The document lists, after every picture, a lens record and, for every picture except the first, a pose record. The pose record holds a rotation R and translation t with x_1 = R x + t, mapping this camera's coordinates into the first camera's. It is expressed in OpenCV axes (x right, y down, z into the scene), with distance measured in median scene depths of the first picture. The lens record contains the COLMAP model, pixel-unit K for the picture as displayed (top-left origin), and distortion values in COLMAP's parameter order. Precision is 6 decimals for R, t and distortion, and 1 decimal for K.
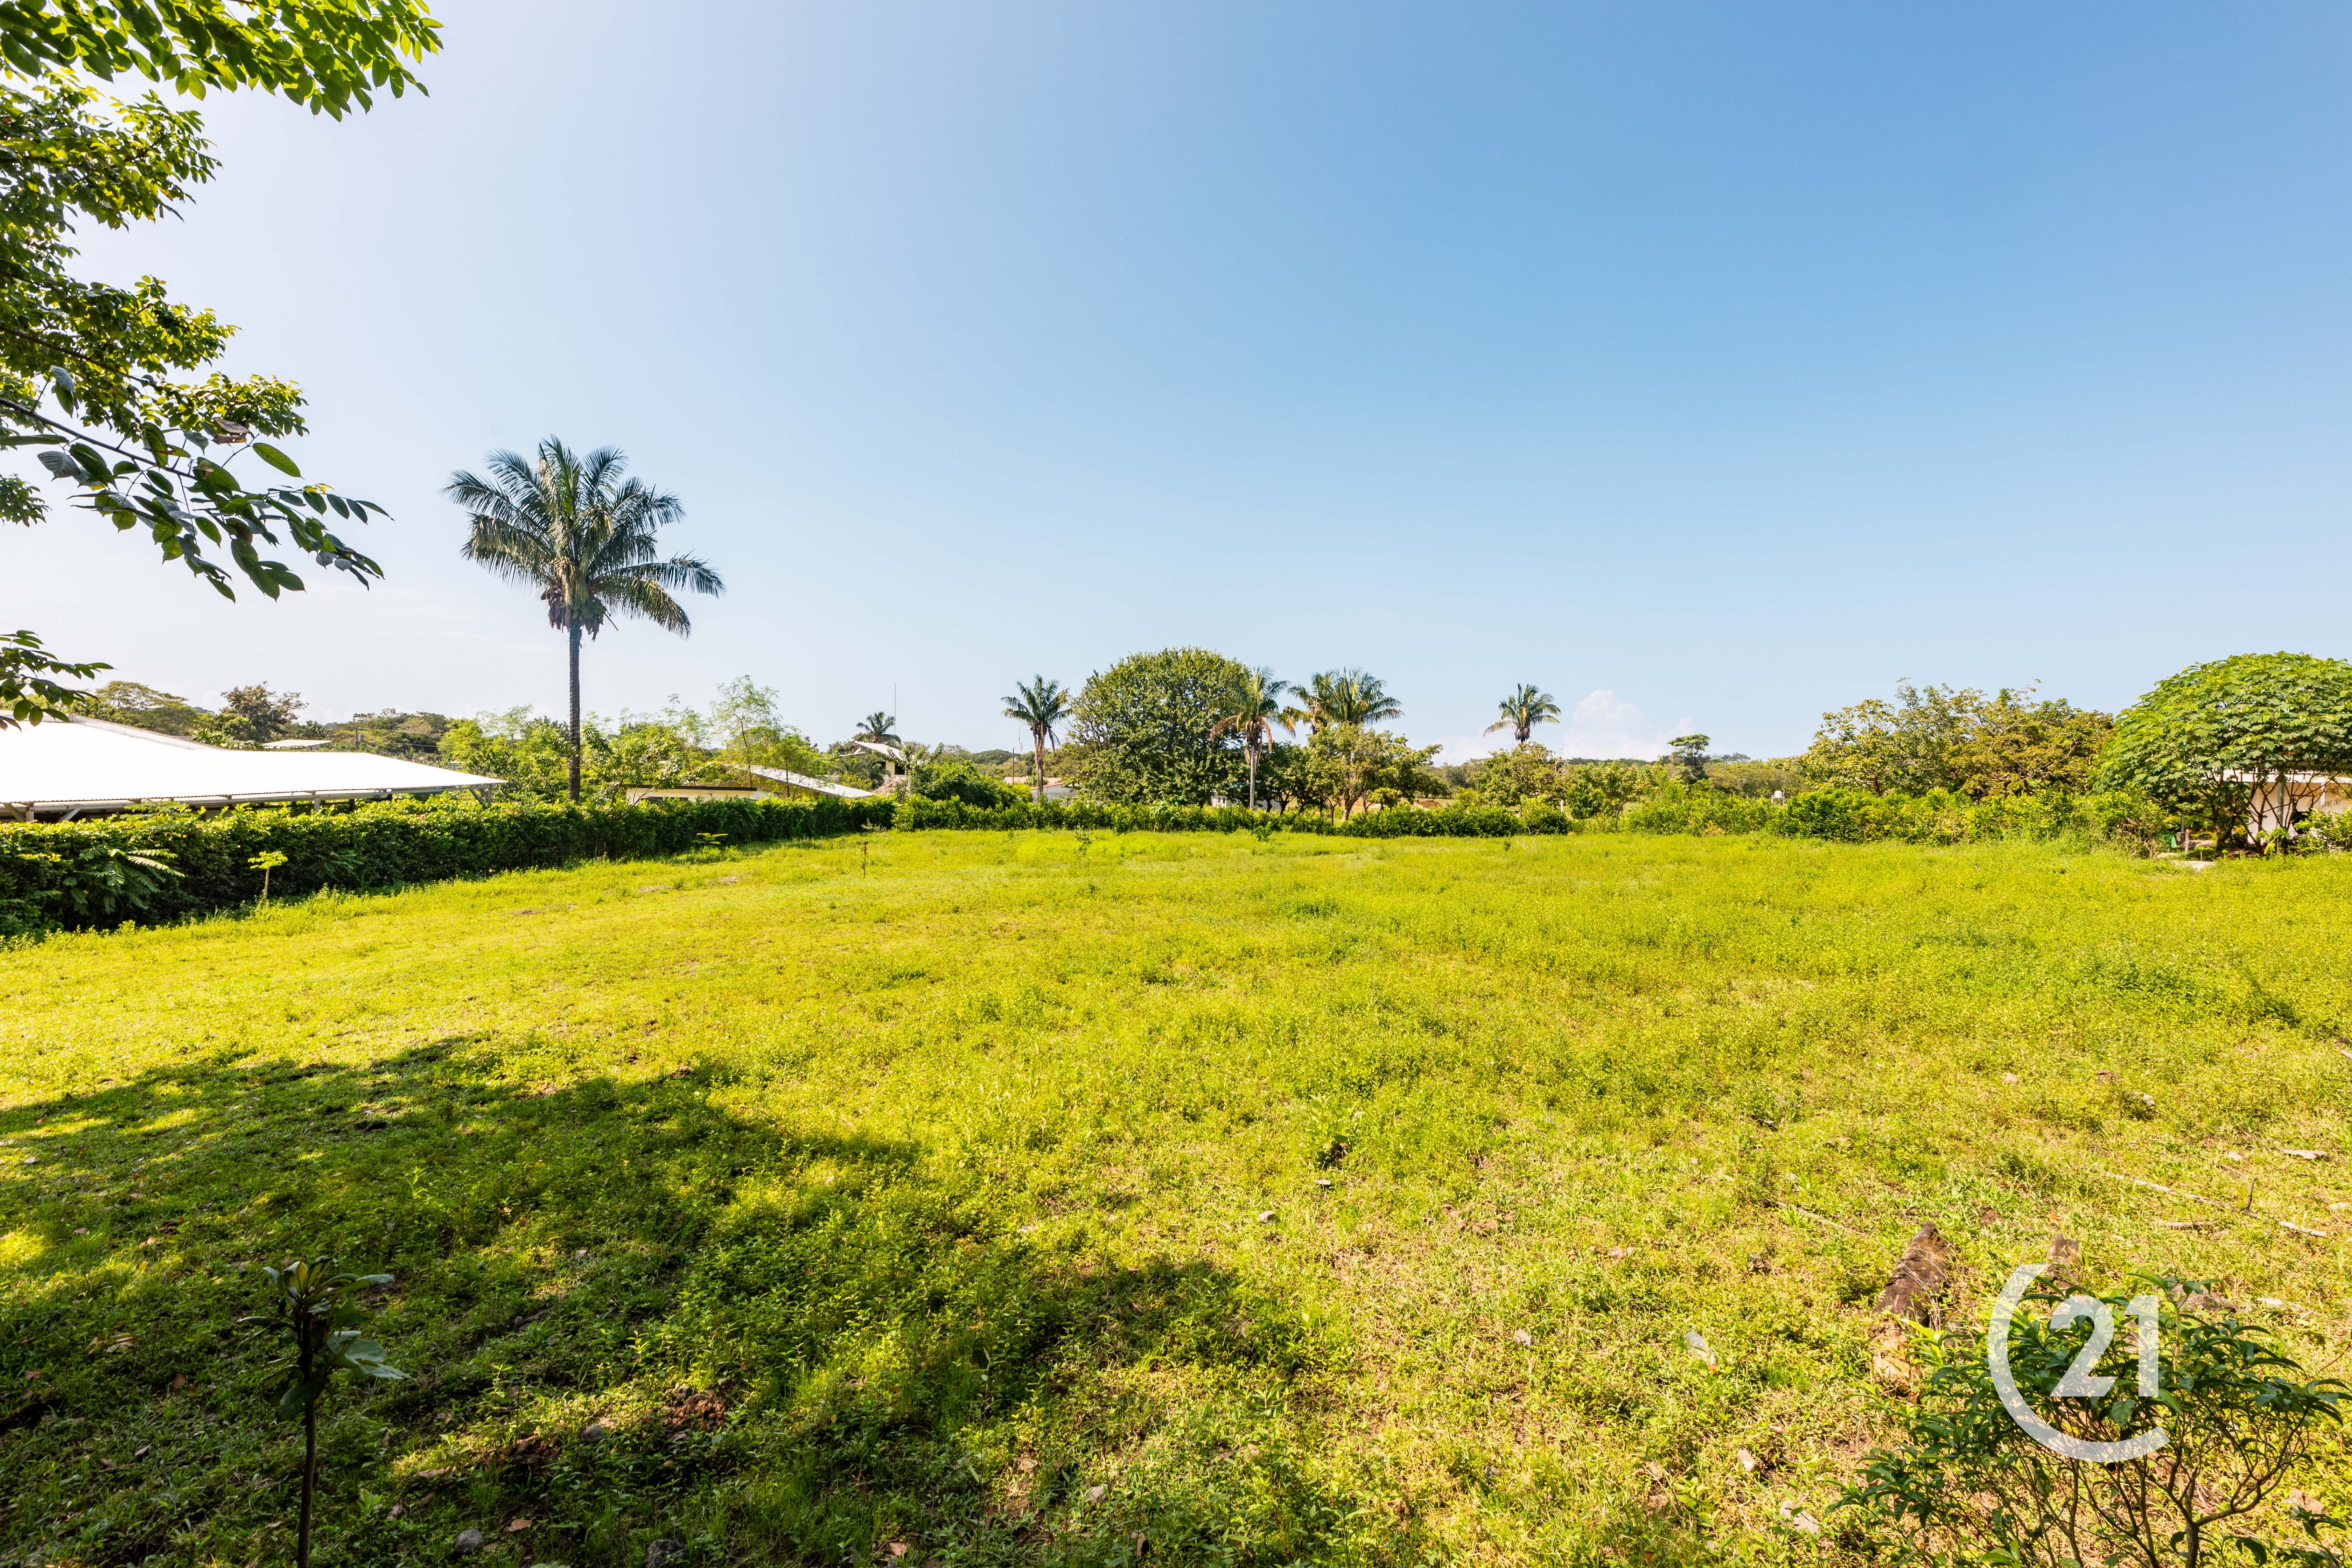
lens RADIAL K [[943.0, 0, 1170.8], [0, 943.0, 791.6], [0, 0, 1]] dist [-0.001392, -0.000225]
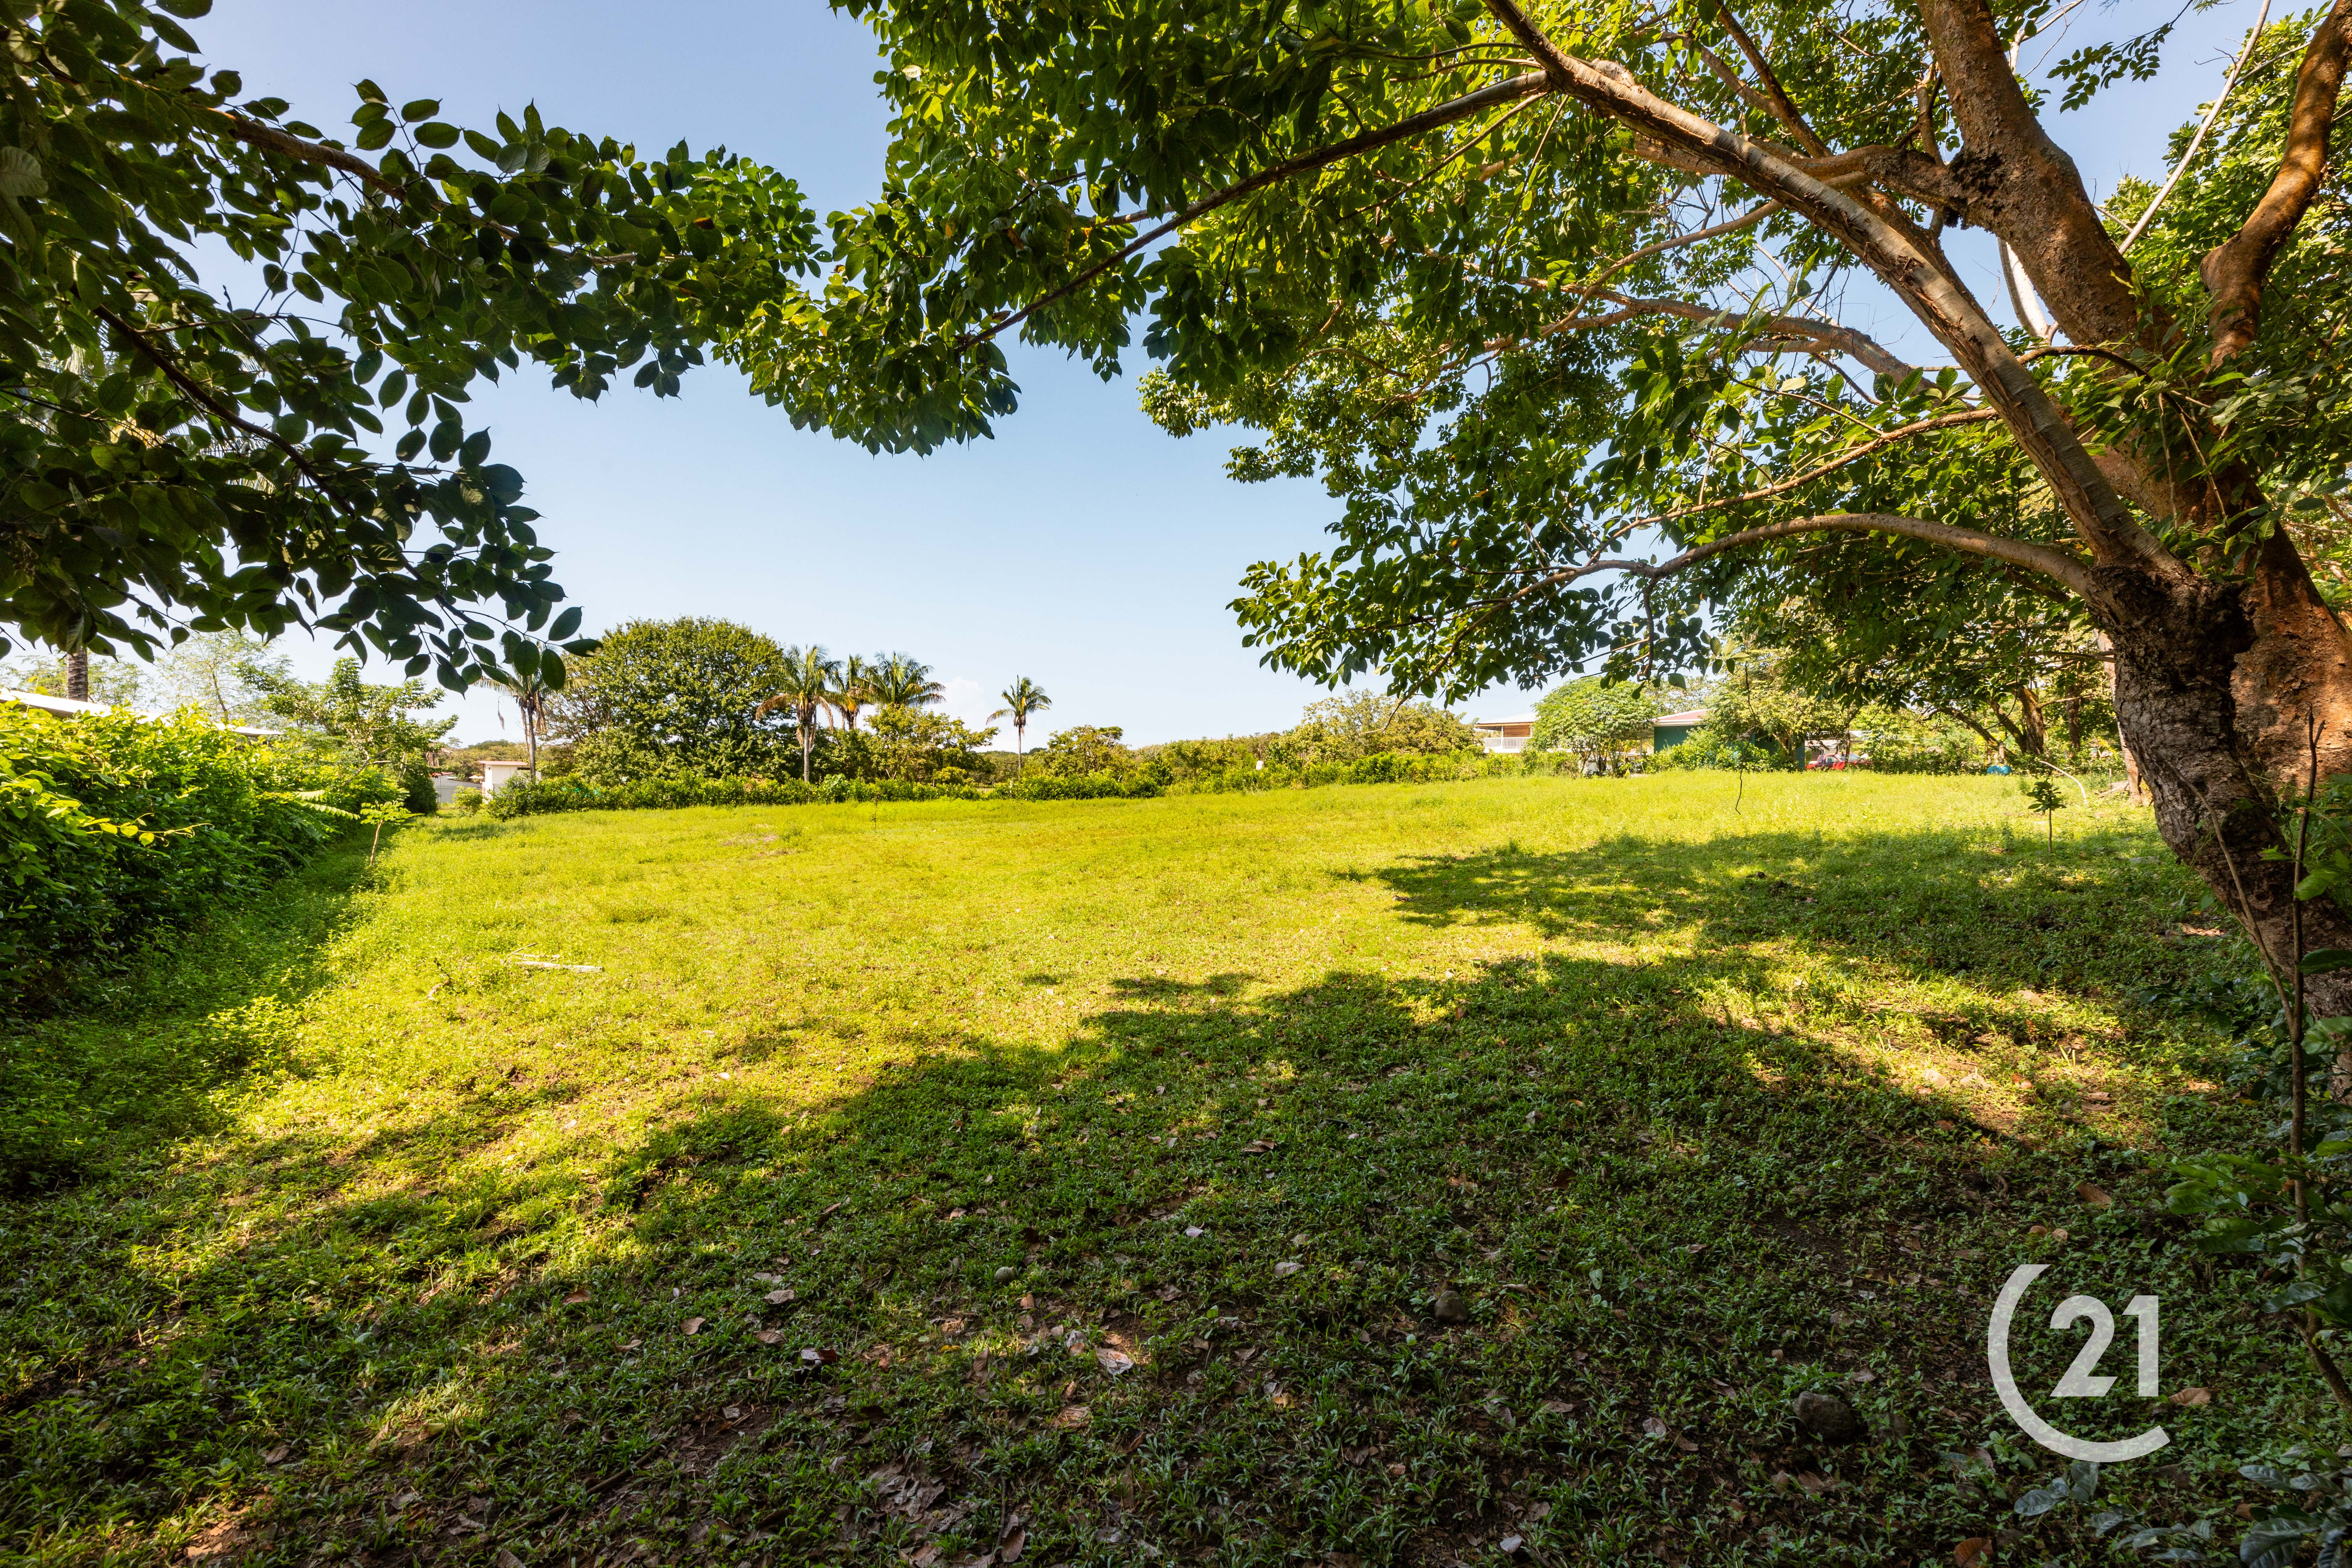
lens RADIAL K [[943.0, 0, 1170.8], [0, 943.0, 791.6], [0, 0, 1]] dist [-0.001392, -0.000225]
pose [[0.794082, -0.024988, 0.607297, -0.223537], [0.020778, 0.999687, 0.013964, 0.014248], [-0.607455, 0.001530, 0.794352, 0.001733]]
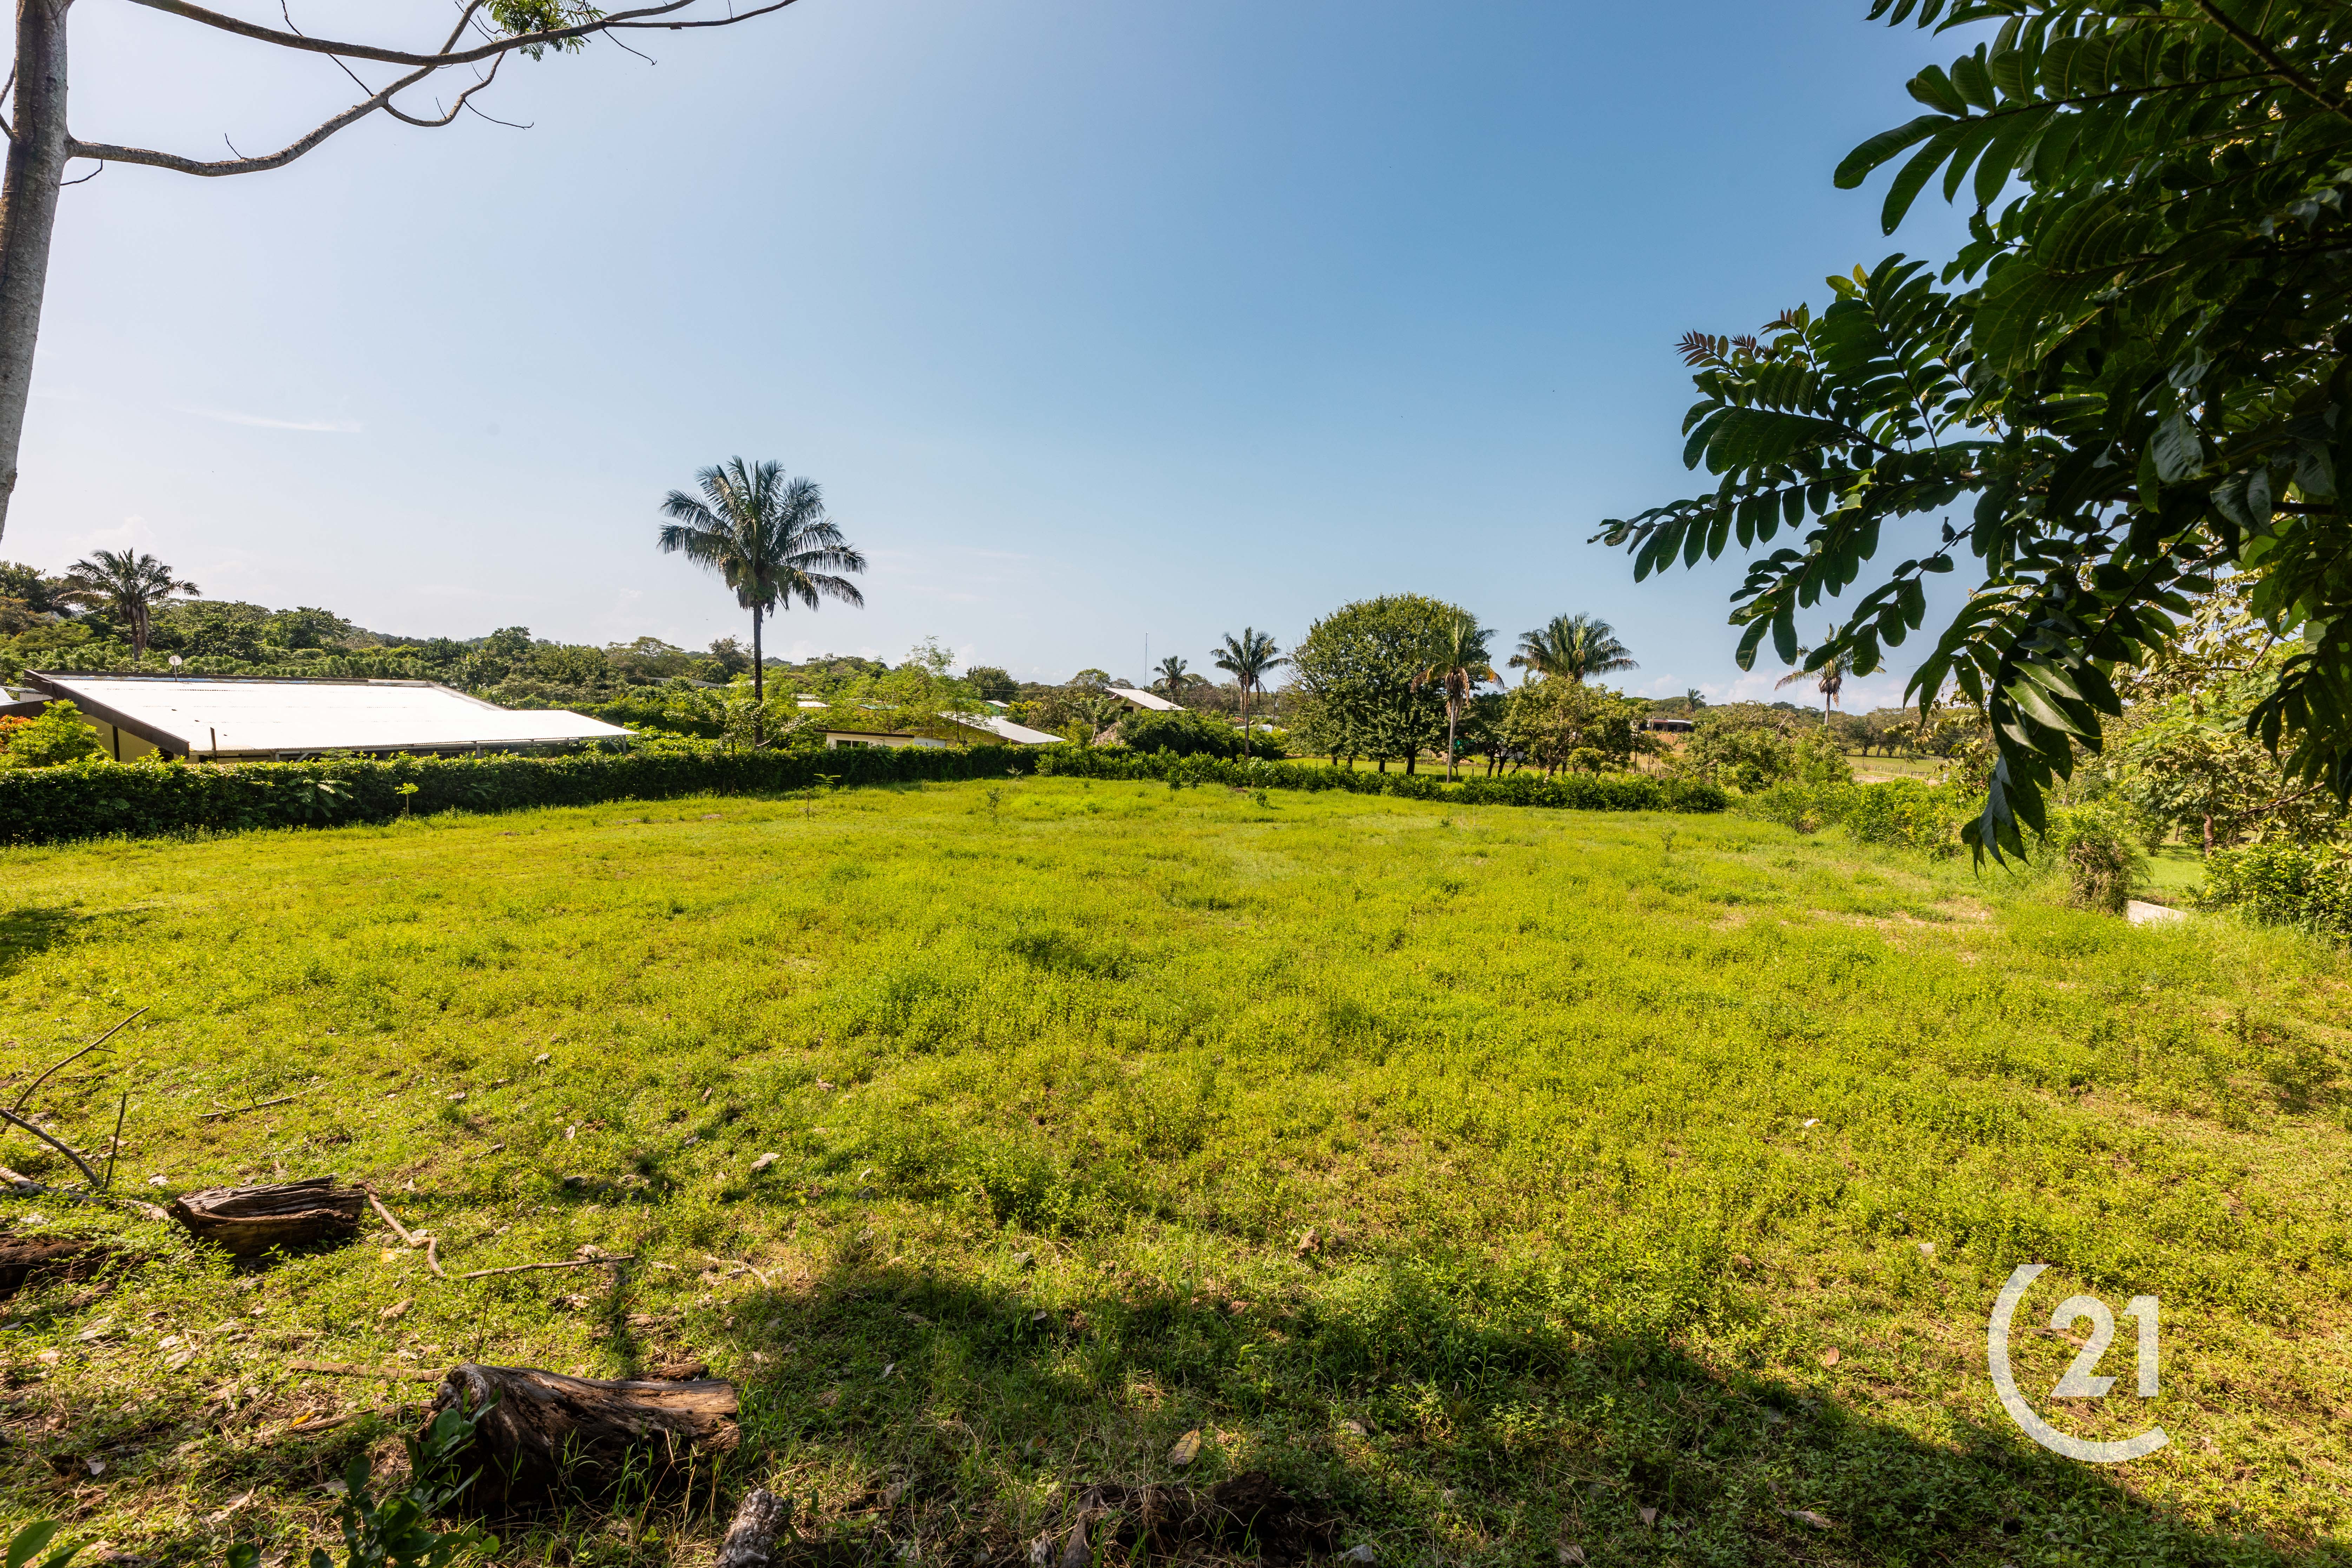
lens RADIAL K [[943.0, 0, 1170.8], [0, 943.0, 791.6], [0, 0, 1]] dist [-0.001392, -0.000225]
pose [[0.930034, 0.048231, -0.364295, 0.187668], [-0.024573, 0.997293, 0.069303, -0.014751], [0.366651, -0.055502, 0.928701, 0.005776]]
